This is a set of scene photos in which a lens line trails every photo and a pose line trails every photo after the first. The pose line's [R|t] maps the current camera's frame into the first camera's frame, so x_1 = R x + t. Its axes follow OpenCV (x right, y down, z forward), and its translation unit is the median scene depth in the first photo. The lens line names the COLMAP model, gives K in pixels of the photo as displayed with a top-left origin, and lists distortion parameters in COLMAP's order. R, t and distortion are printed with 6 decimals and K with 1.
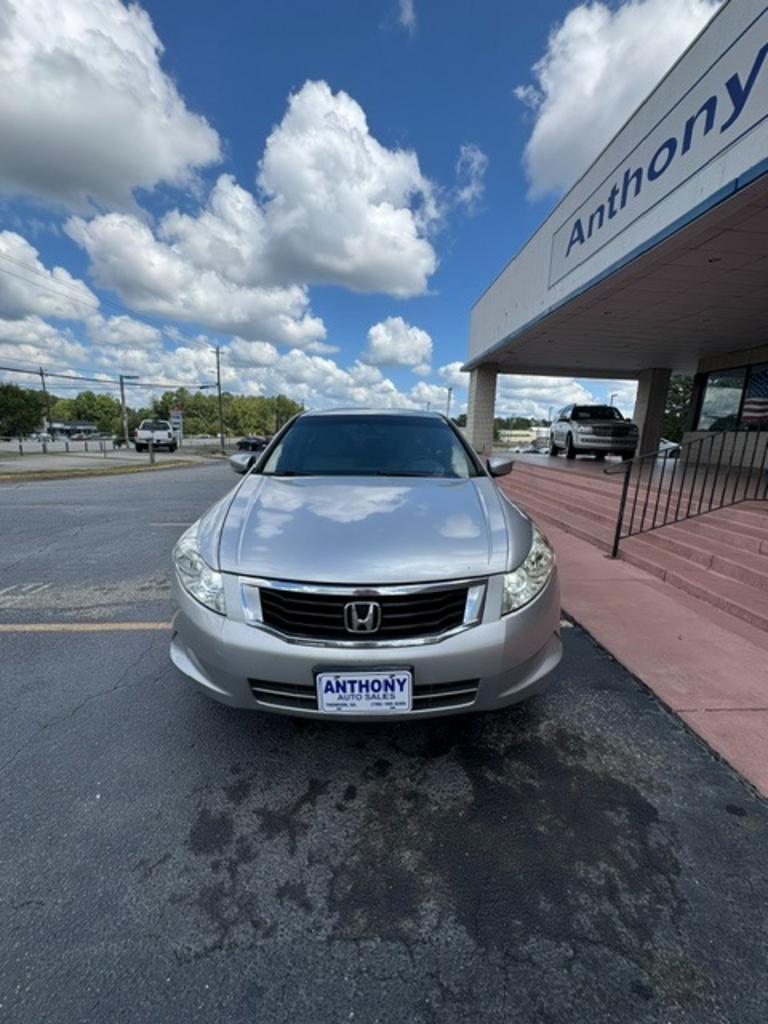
lens RADIAL K [[402.2, 0, 384.5], [0, 402.2, 514.9], [0, 0, 1]] dist [-0.000991, -0.000132]
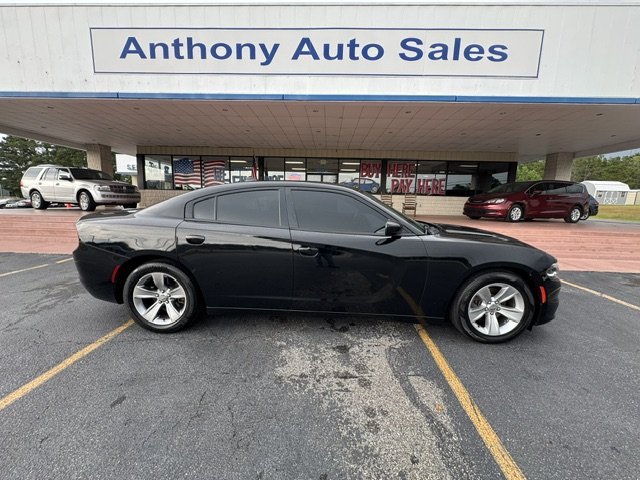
lens RADIAL K [[255.5, 0, 320.5], [0, 255.5, 239.5], [0, 0, 1]] dist [-0.000679, -0.000074]
pose [[0.075637, -0.179764, 0.980798, -0.871418], [0.178664, 0.970141, 0.164032, -0.187169], [-0.980999, 0.162826, 0.105496, 0.778014]]
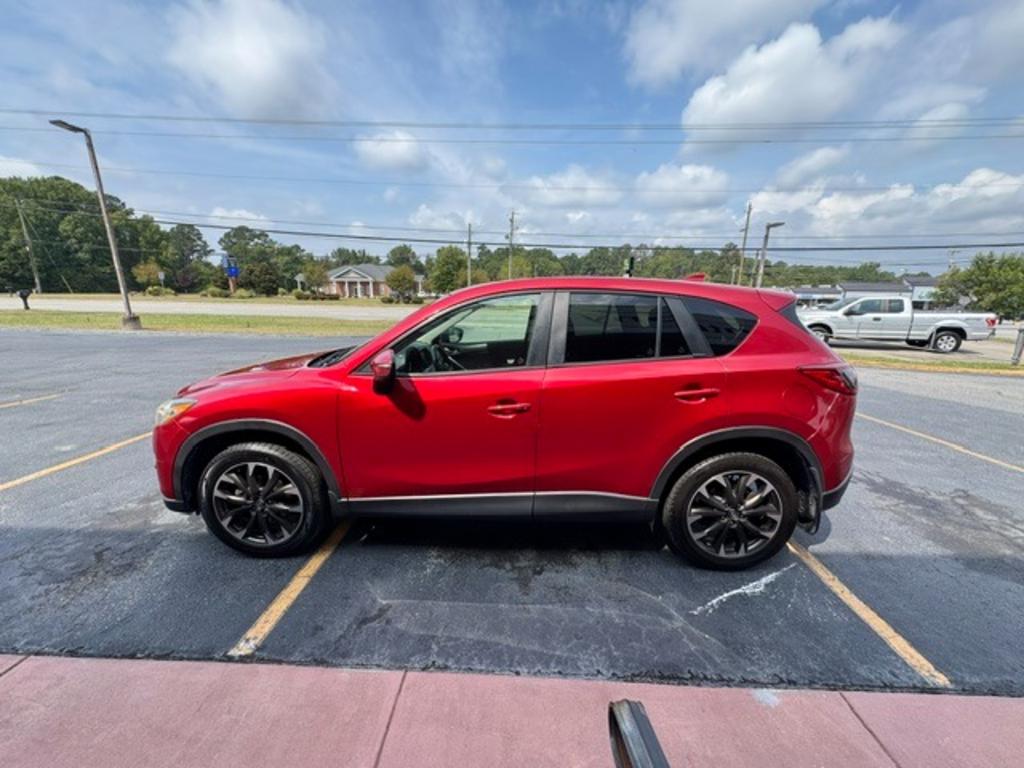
lens RADIAL K [[409.3, 0, 512.8], [0, 409.3, 382.8], [0, 0, 1]] dist [-0.000951, 0.000002]
pose [[-0.071861, 0.186203, -0.979880, 0.653192], [-0.211228, 0.957296, 0.197403, -0.242718], [0.974792, 0.221163, -0.029461, 0.890108]]
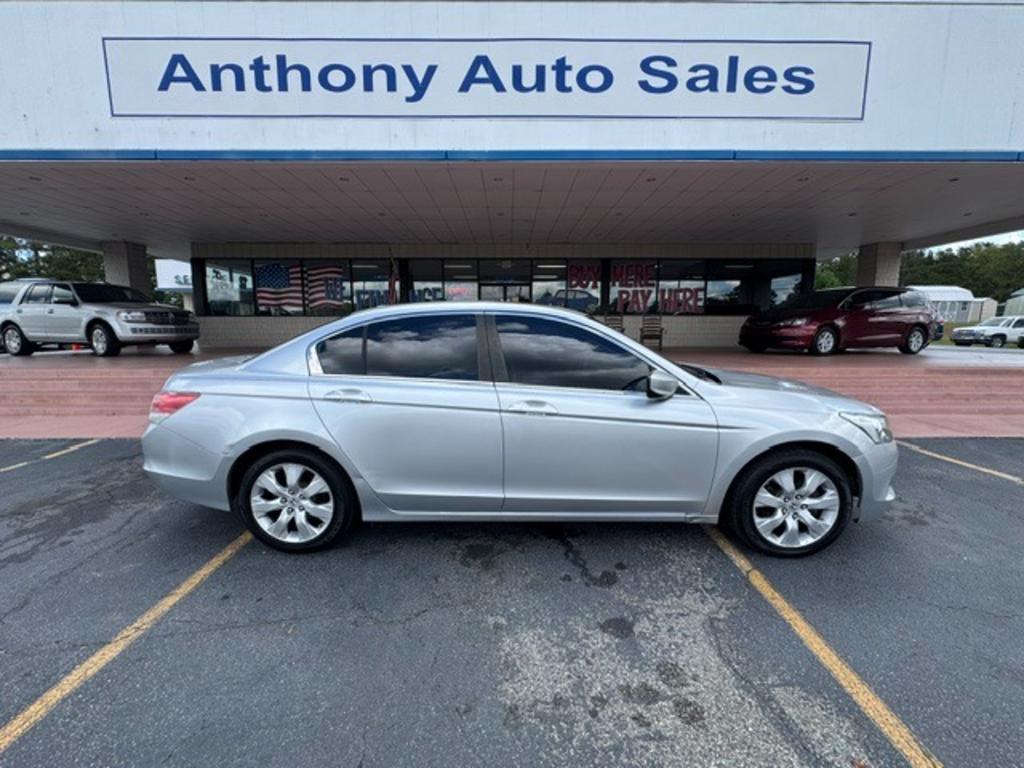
lens RADIAL K [[408.4, 0, 512.7], [0, 408.4, 383.5], [0, 0, 1]] dist [-0.000570, -0.000055]
pose [[0.031319, -0.169038, 0.985112, -0.769349], [0.202383, 0.966252, 0.159367, -0.210986], [-0.978805, 0.194379, 0.064472, 0.860866]]
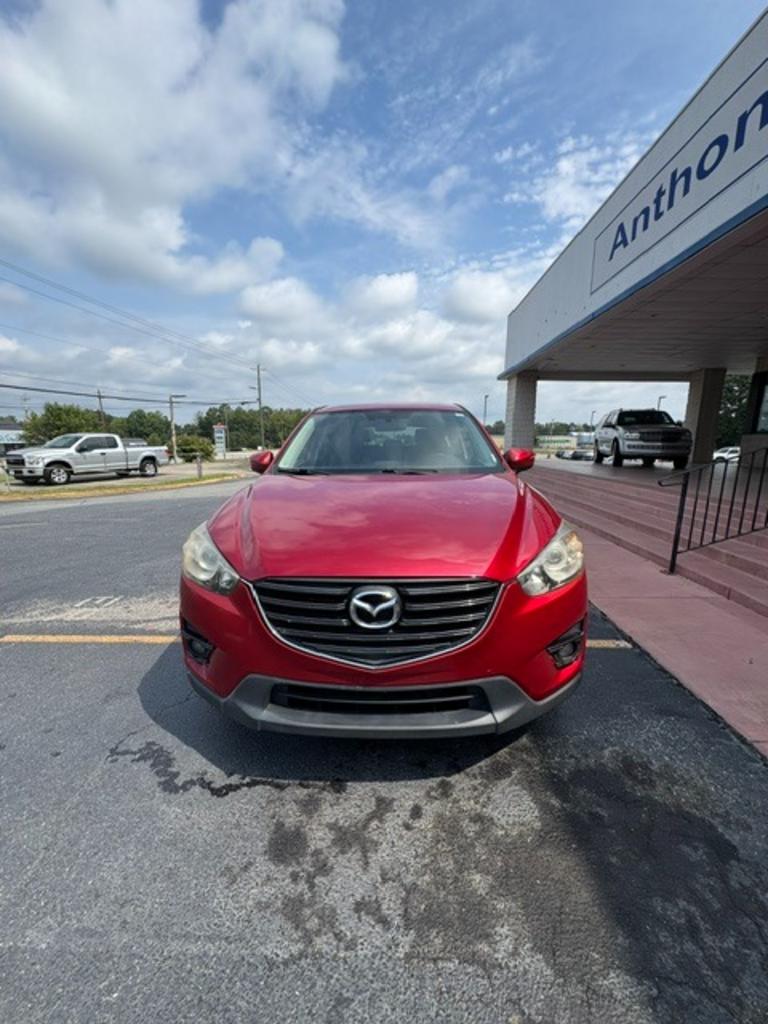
lens RADIAL K [[403.5, 0, 385.1], [0, 403.5, 514.8], [0, 0, 1]] dist [-0.001523, 0.000230]
pose [[0.996265, -0.009152, -0.085864, -0.023445], [0.007173, 0.999702, -0.023330, -0.014849], [0.086052, 0.022627, 0.996034, -0.016332]]
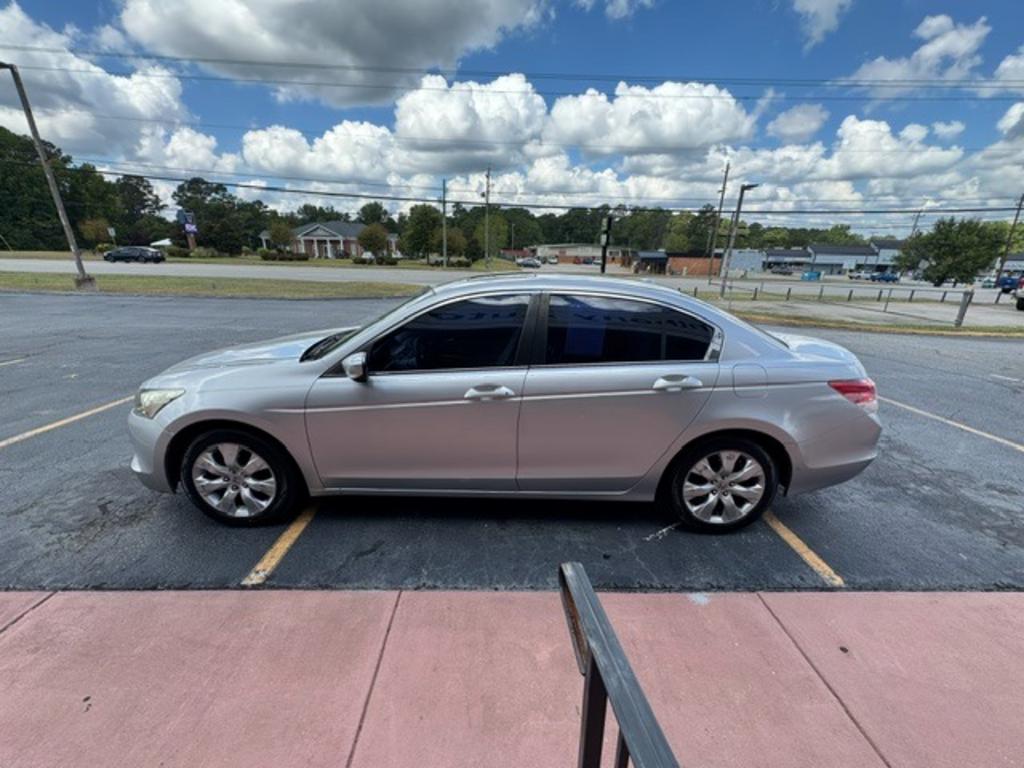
lens RADIAL K [[408.8, 0, 512.7], [0, 408.8, 383.2], [0, 0, 1]] dist [-0.000679, -0.000074]
pose [[-0.017730, 0.275153, -0.961237, 0.704562], [-0.216472, 0.937529, 0.272359, -0.249465], [0.976128, 0.212909, 0.042940, 0.893411]]
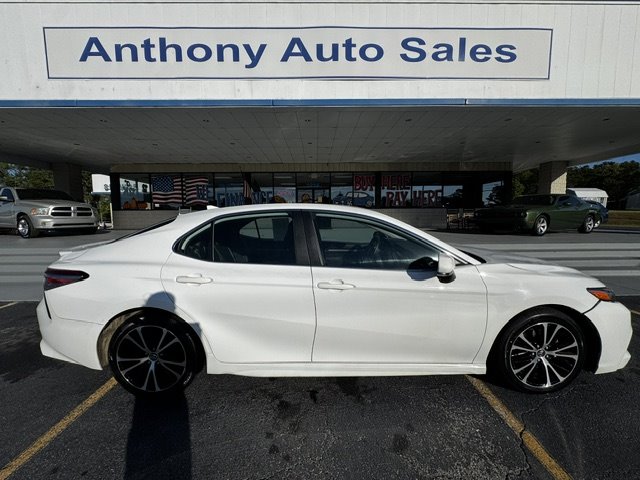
lens RADIAL K [[255.5, 0, 320.5], [0, 255.5, 239.5], [0, 0, 1]] dist [-0.000679, -0.000074]
pose [[0.024907, -0.127986, 0.991463, -0.626560], [0.208459, 0.970634, 0.120061, -0.217922], [-0.977714, 0.203690, 0.050855, 0.857885]]
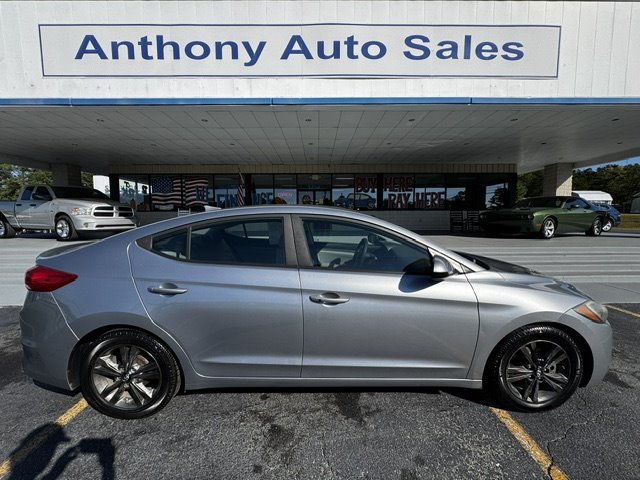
lens RADIAL K [[255.8, 0, 320.5], [0, 255.8, 239.3], [0, 0, 1]] dist [-0.000951, 0.000002]
pose [[0.030694, -0.118340, 0.992499, -0.578220], [0.205412, 0.972519, 0.109605, -0.213031], [-0.978194, 0.200507, 0.054159, 0.853848]]
